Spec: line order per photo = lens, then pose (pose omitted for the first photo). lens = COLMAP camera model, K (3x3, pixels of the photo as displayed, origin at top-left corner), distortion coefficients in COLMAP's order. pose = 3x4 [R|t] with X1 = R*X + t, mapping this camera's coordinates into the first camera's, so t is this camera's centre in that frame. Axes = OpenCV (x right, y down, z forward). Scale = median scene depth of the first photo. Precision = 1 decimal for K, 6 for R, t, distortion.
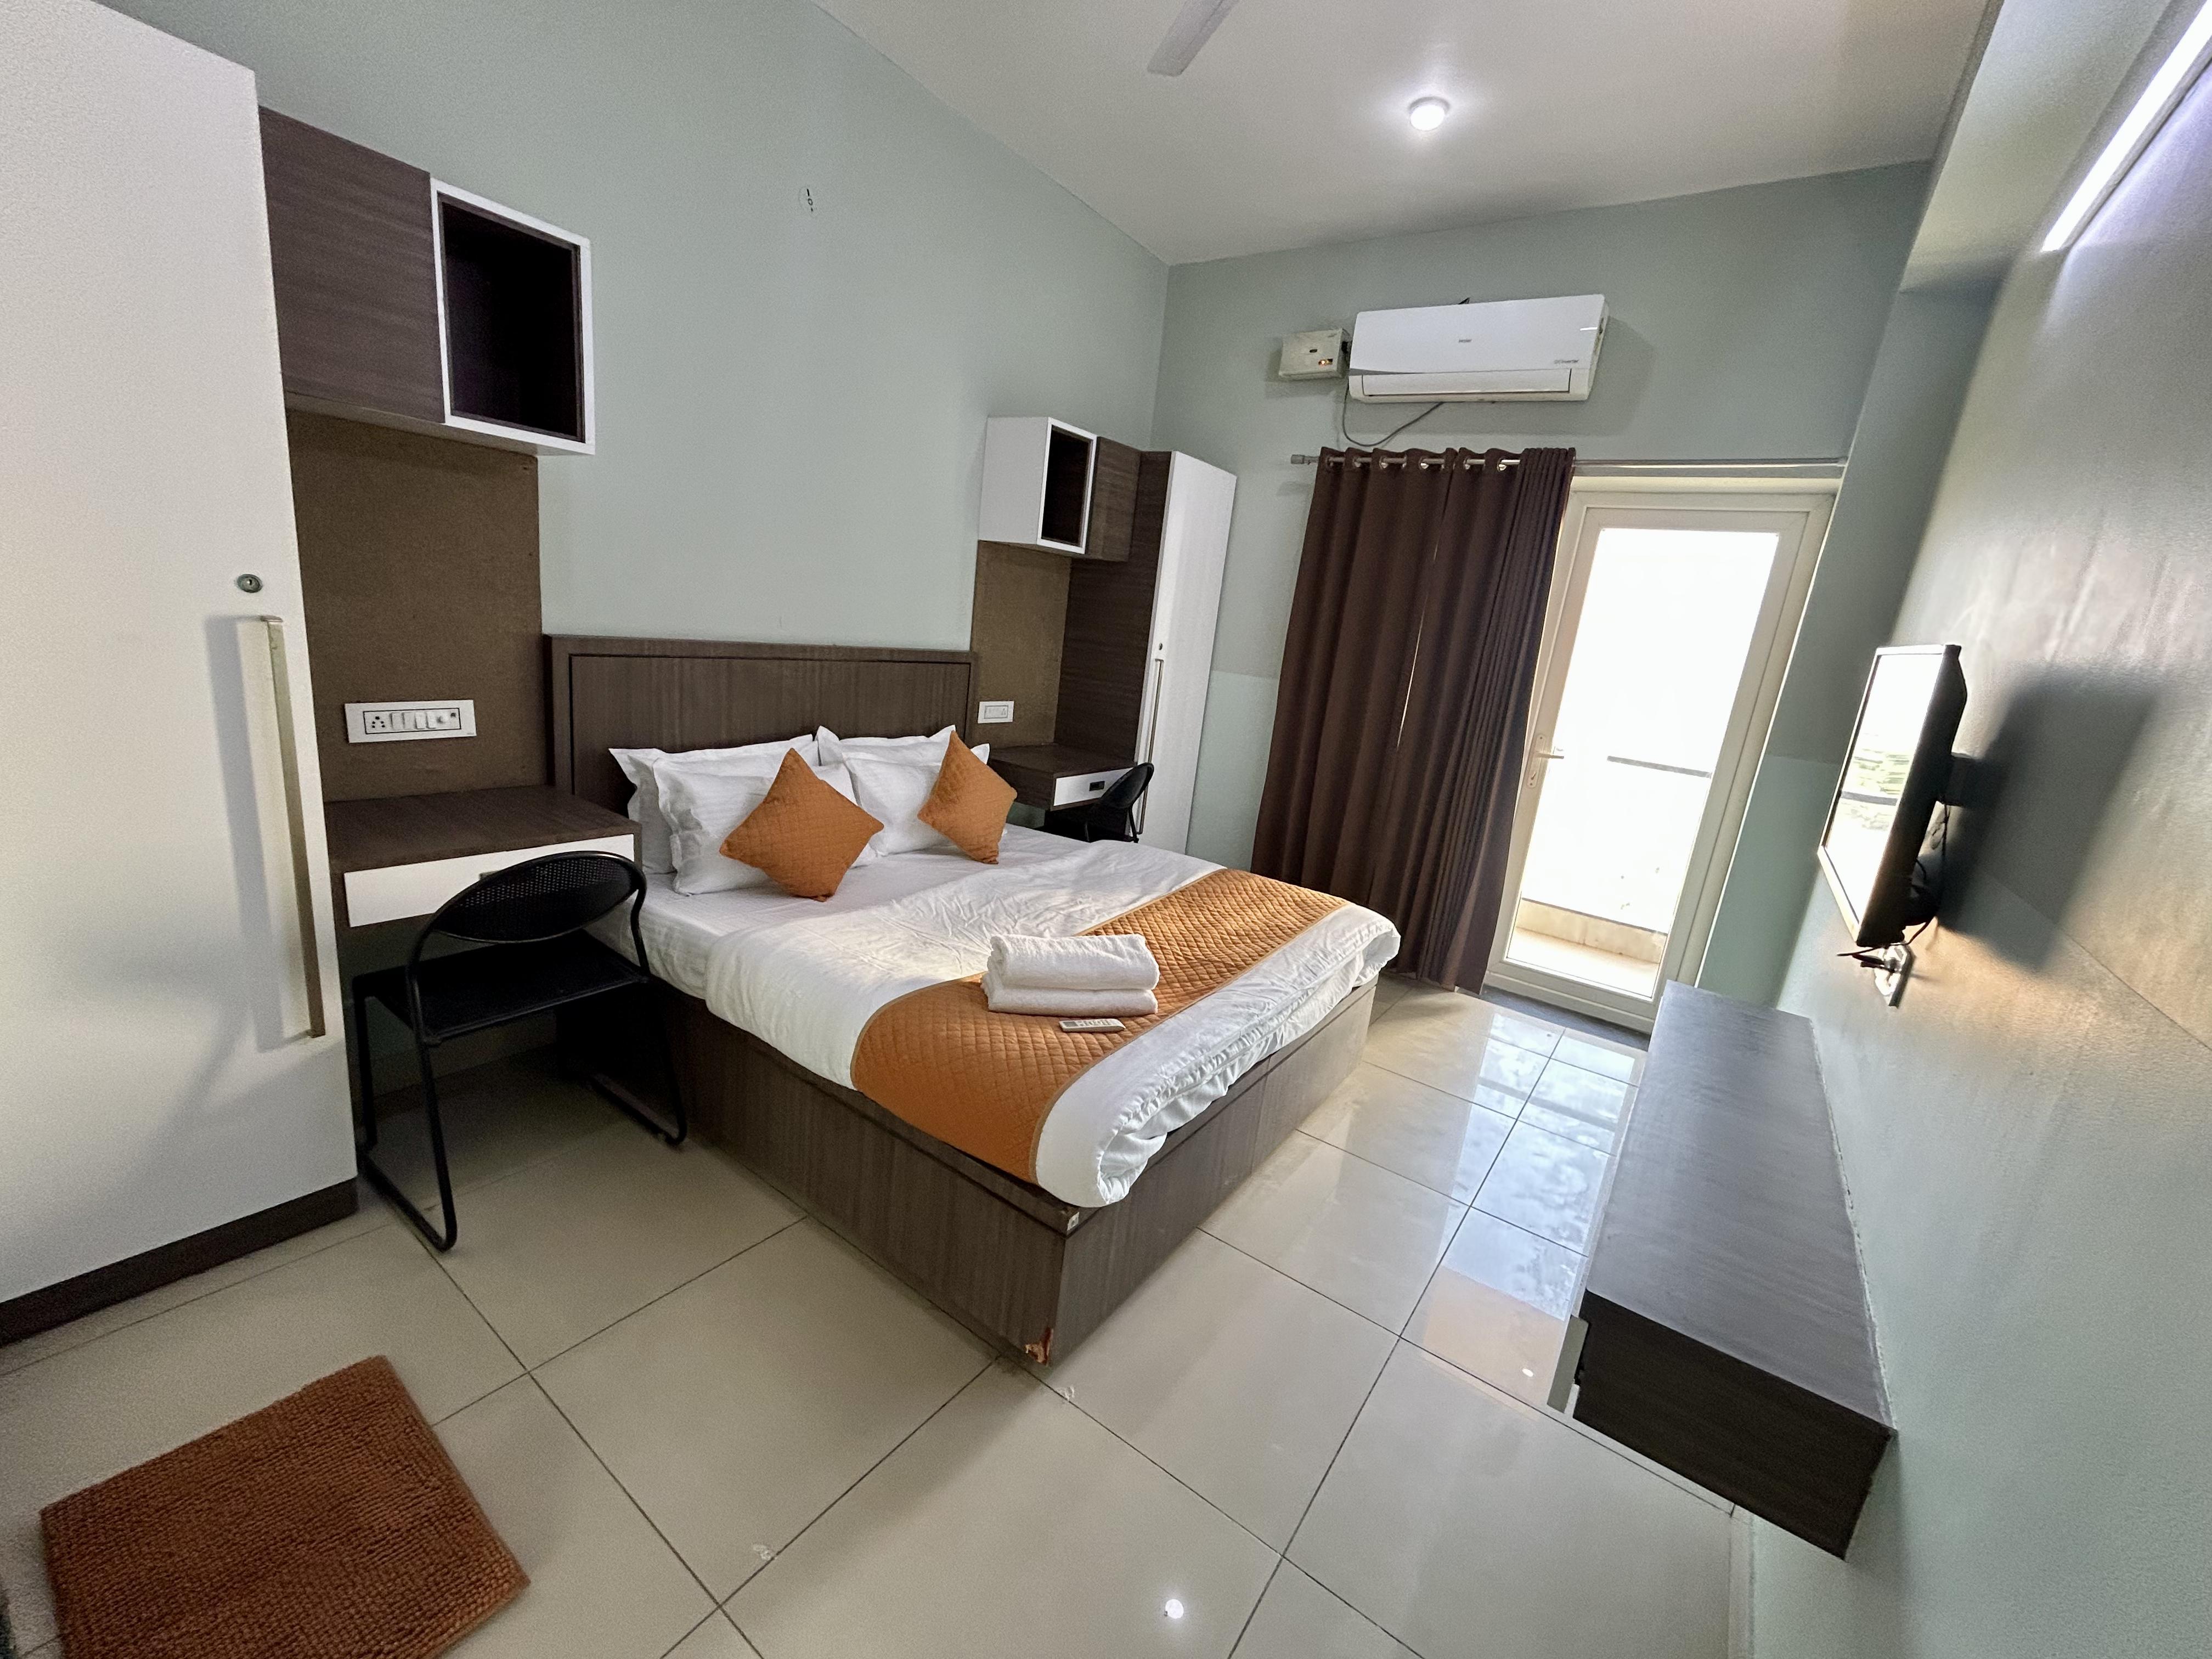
lens RADIAL K [[892.6, 0, 1103.1], [0, 892.6, 829.1], [0, 0, 1]] dist [-0.001088, -0.000017]
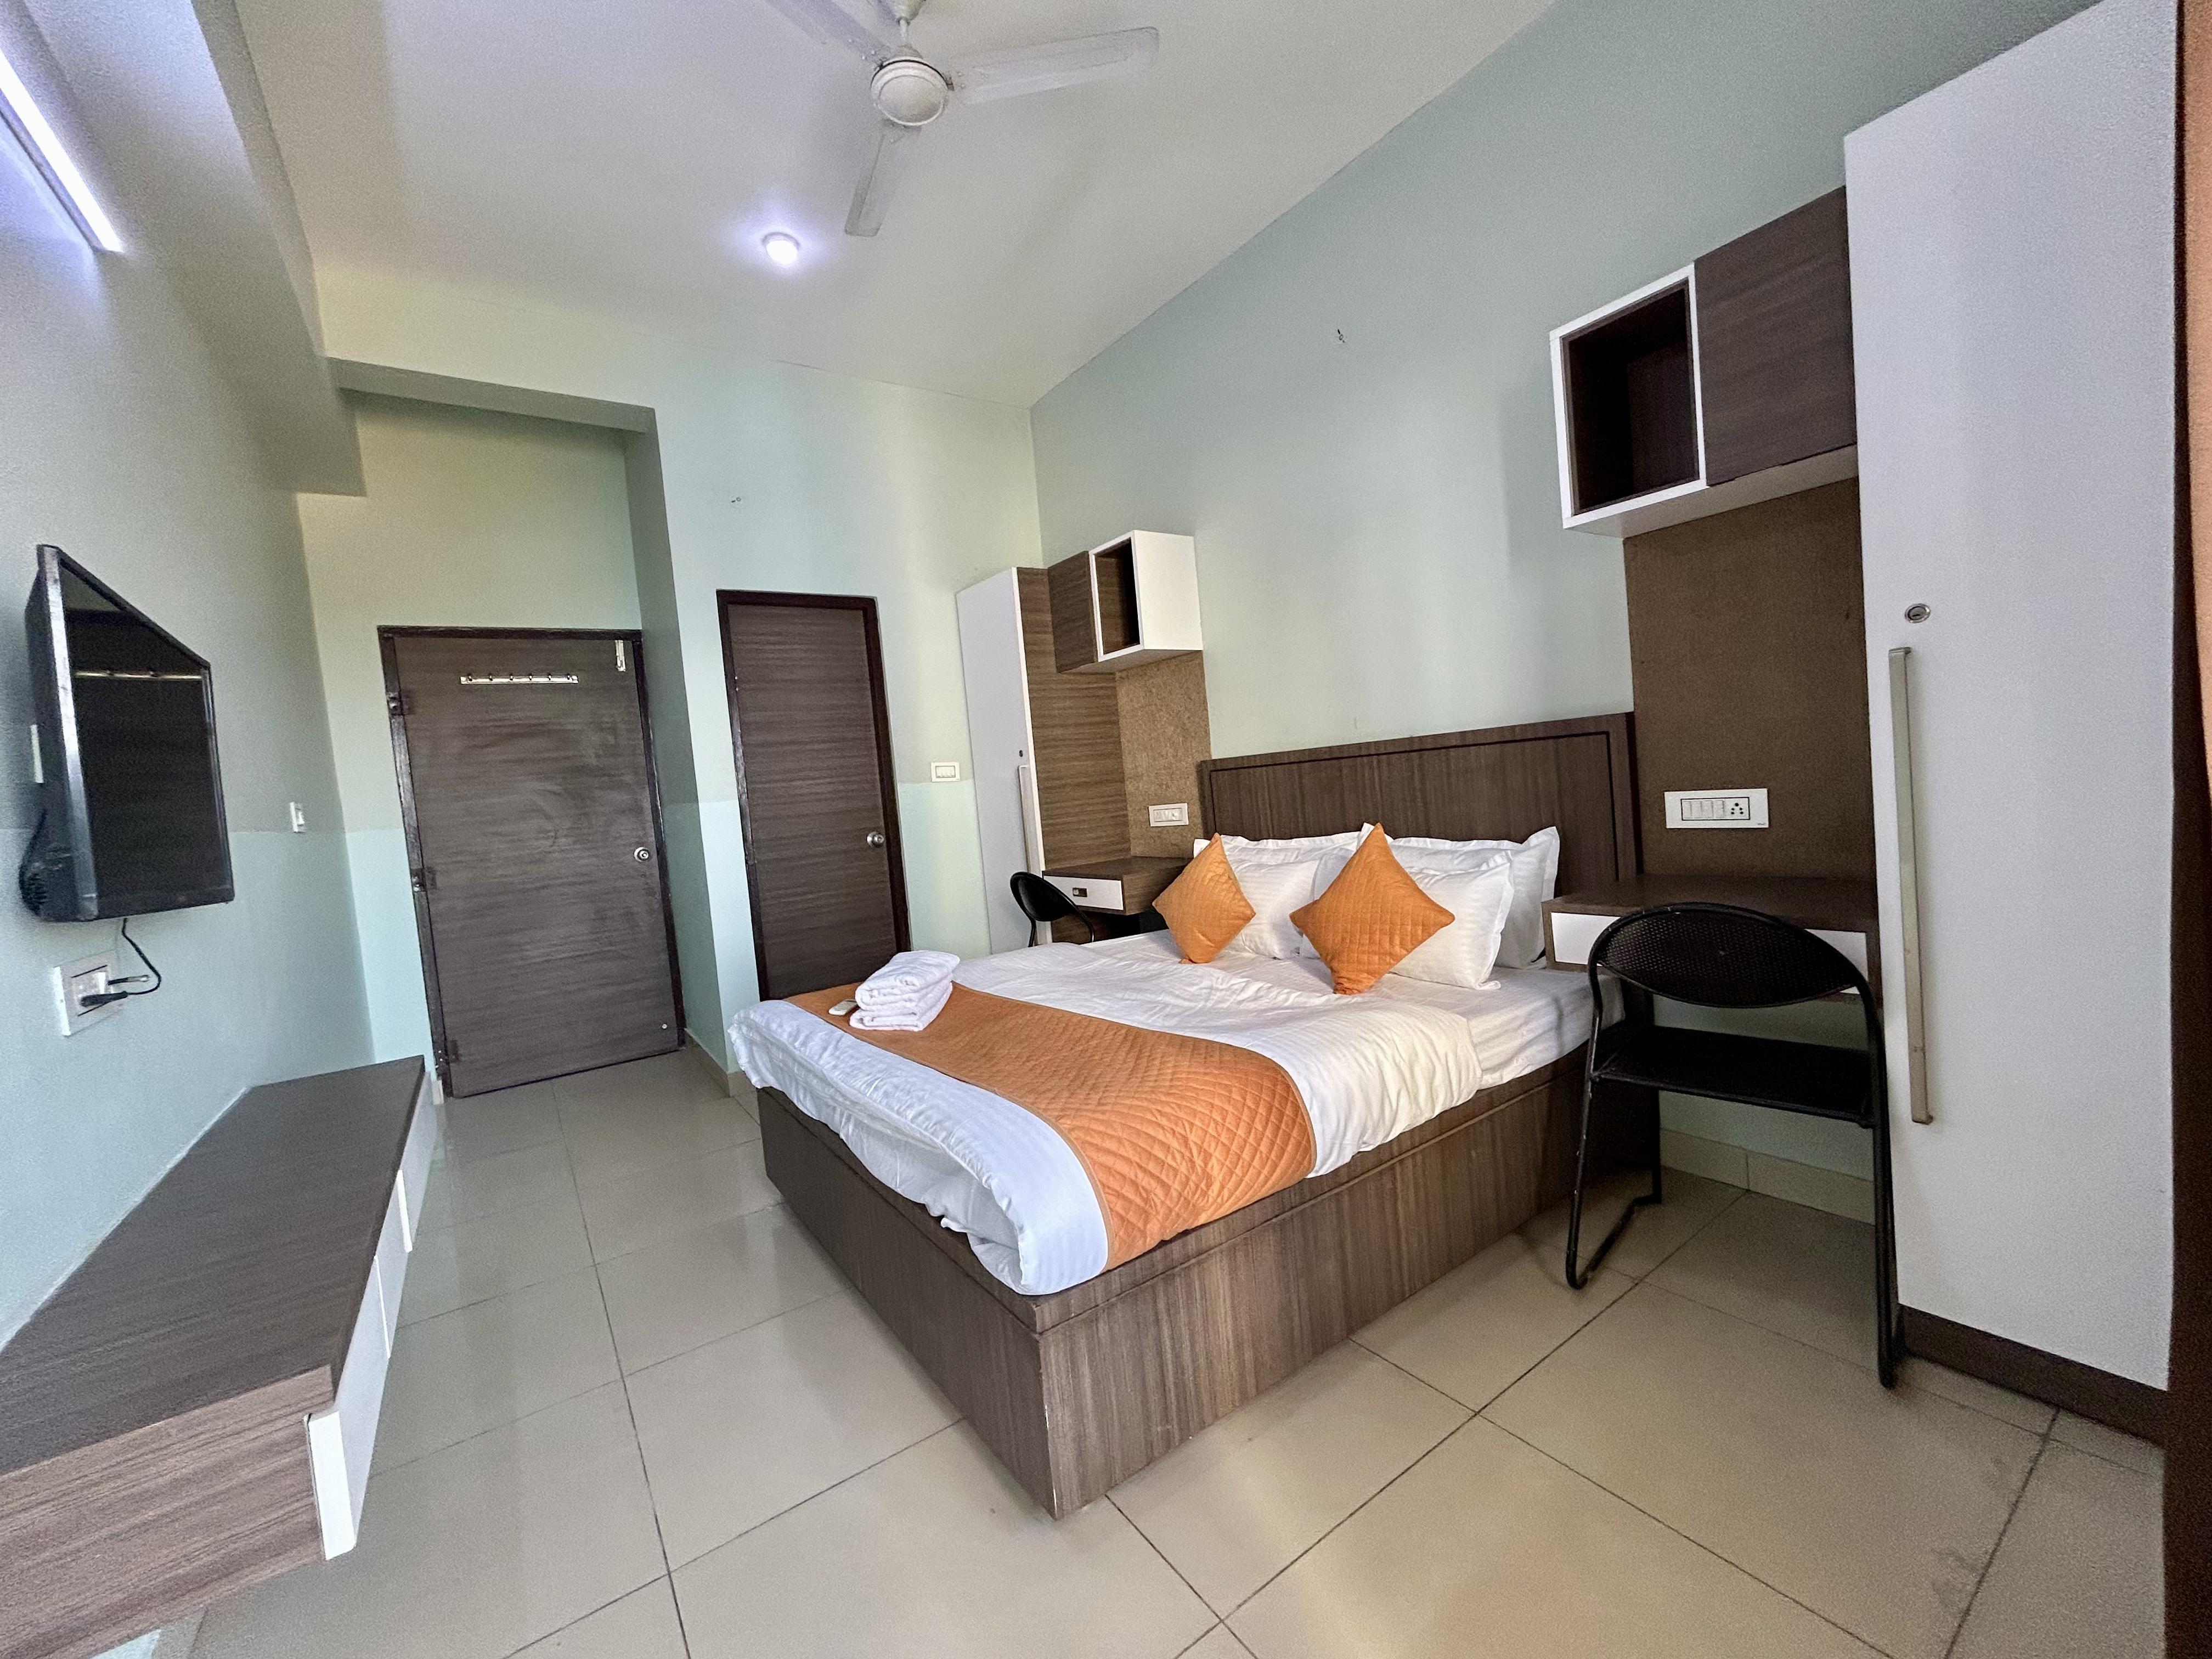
lens RADIAL K [[892.6, 0, 1103.1], [0, 892.6, 829.1], [0, 0, 1]] dist [-0.001088, -0.000017]
pose [[-0.342029, -0.030263, -0.939202, 0.640425], [-0.169943, 0.984993, 0.030150, -0.085017], [0.924194, 0.169923, -0.342039, 1.008134]]
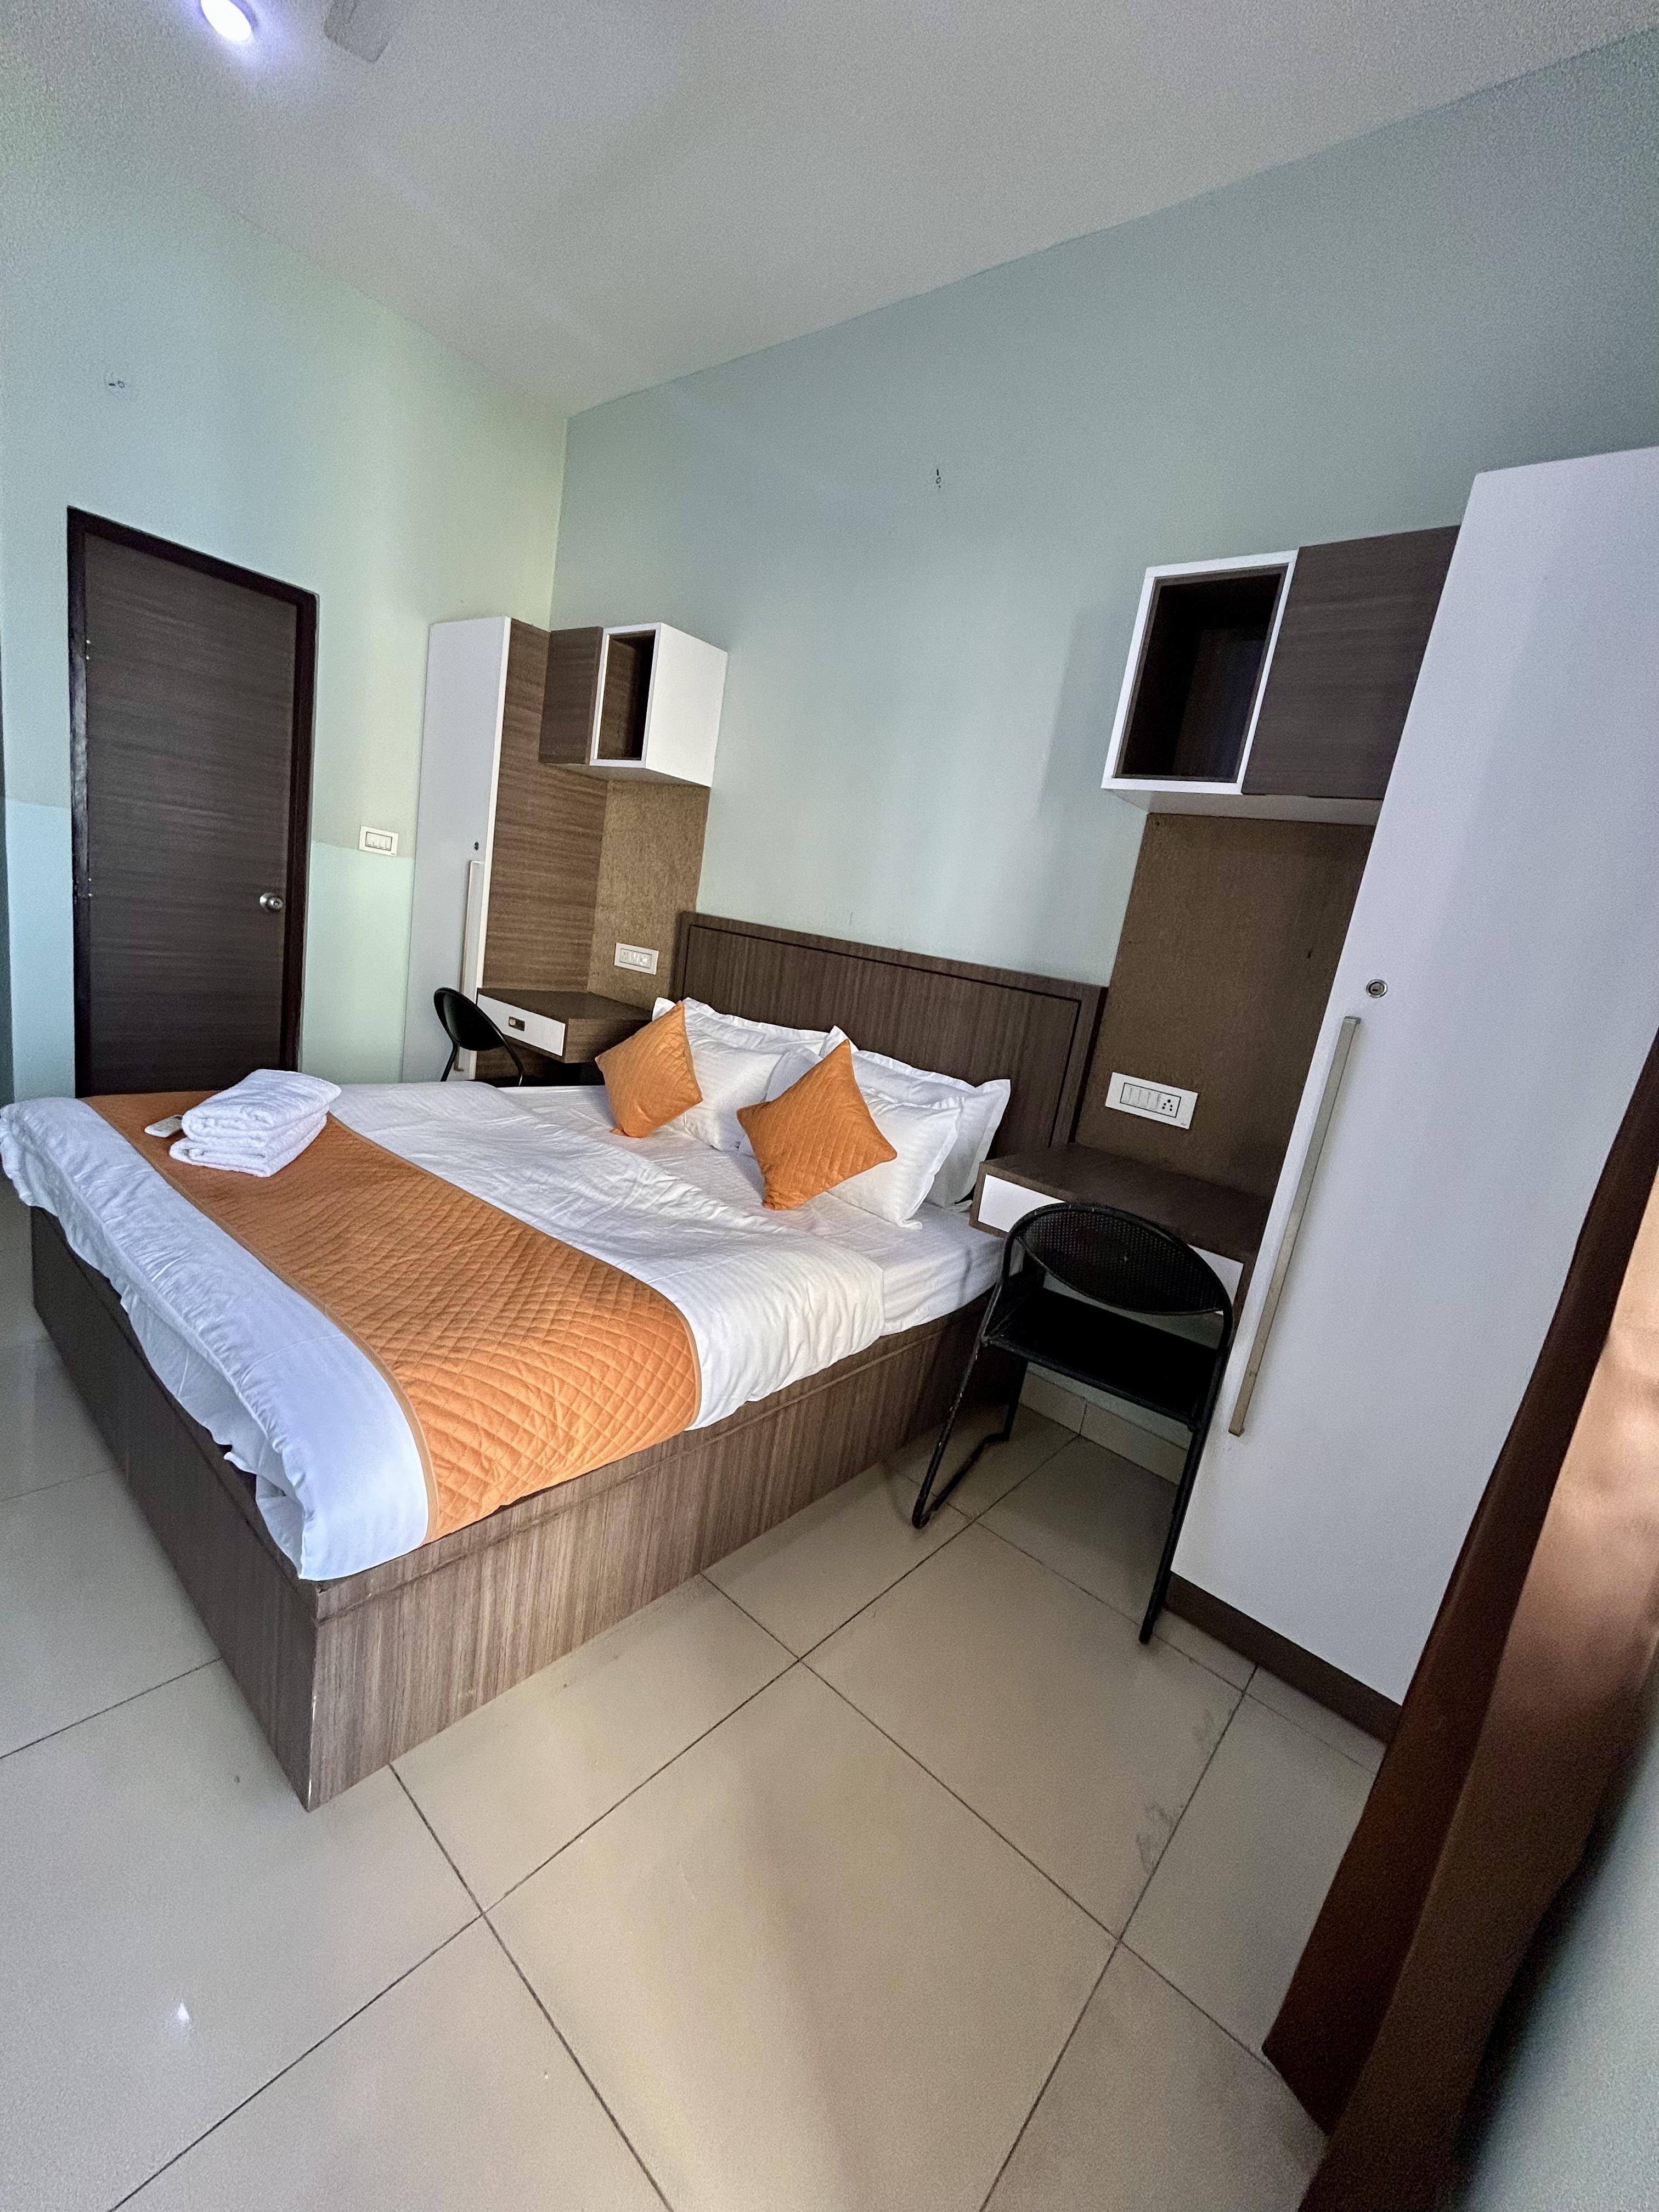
lens RADIAL K [[896.9, 0, 829.5], [0, 896.9, 1106.0], [0, 0, 1]] dist [-0.000200, -0.000230]
pose [[-0.064769, 0.091339, -0.993711, 0.570958], [-0.395006, 0.912119, 0.109585, -0.131336], [0.916392, 0.399620, -0.022997, 0.988774]]
